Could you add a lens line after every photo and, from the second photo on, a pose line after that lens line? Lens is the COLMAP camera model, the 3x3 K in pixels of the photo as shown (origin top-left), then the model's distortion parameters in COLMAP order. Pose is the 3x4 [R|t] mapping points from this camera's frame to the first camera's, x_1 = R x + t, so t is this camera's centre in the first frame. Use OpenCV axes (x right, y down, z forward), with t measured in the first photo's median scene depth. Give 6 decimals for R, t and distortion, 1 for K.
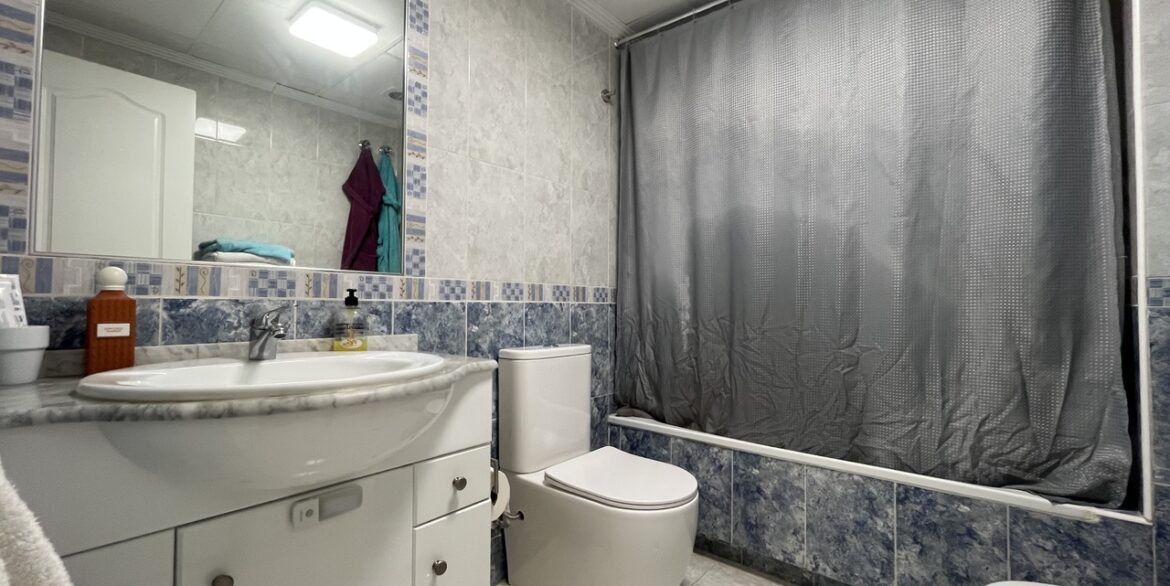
lens RADIAL K [[478.3, 0, 582.2], [0, 478.3, 294.7], [0, 0, 1]] dist [-0.007796, 0.003543]
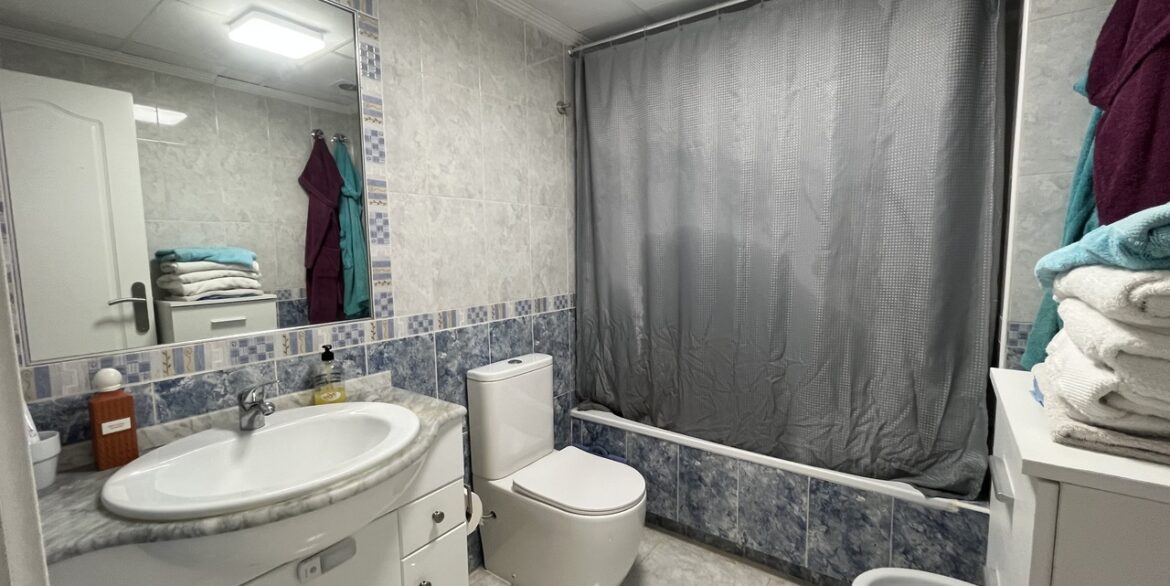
lens RADIAL K [[478.3, 0, 582.2], [0, 478.3, 294.7], [0, 0, 1]] dist [-0.007796, 0.003543]
pose [[0.997600, -0.026919, 0.063796, 0.025009], [0.019027, 0.992441, 0.121236, -0.197182], [-0.066578, -0.119732, 0.990571, -0.081768]]
